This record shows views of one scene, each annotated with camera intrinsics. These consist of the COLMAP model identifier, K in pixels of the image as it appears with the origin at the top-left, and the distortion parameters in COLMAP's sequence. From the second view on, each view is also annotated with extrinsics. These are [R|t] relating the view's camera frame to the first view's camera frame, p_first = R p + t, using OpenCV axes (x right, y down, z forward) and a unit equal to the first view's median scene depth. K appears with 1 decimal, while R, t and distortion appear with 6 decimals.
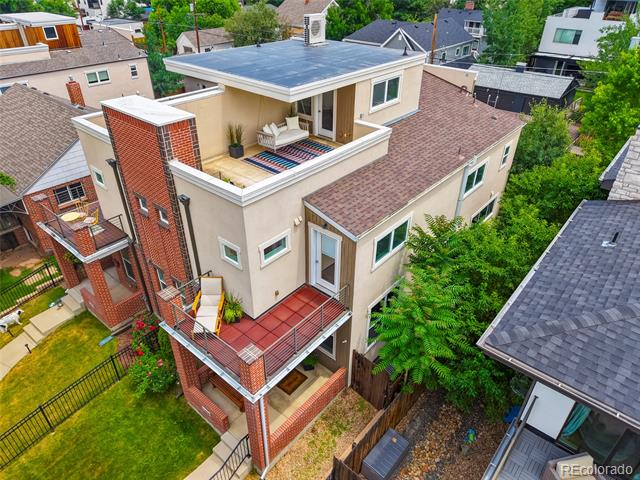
lens RADIAL K [[428.9, 0, 319.7], [0, 428.9, 242.2], [0, 0, 1]] dist [0.029822, -0.020857]
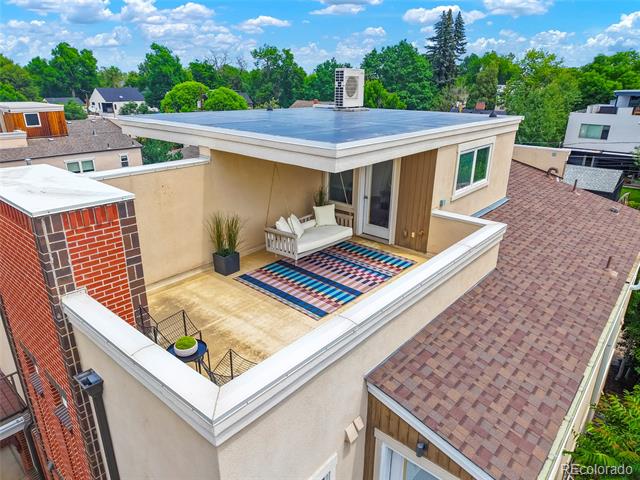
lens RADIAL K [[428.9, 0, 320.9], [0, 428.9, 240.6], [0, 0, 1]] dist [0.029822, -0.020857]
pose [[0.999993, 0.002847, -0.002365, -0.068164], [-0.003297, 0.975443, -0.220229, -0.114032], [0.001680, 0.220236, 0.975445, 0.438313]]
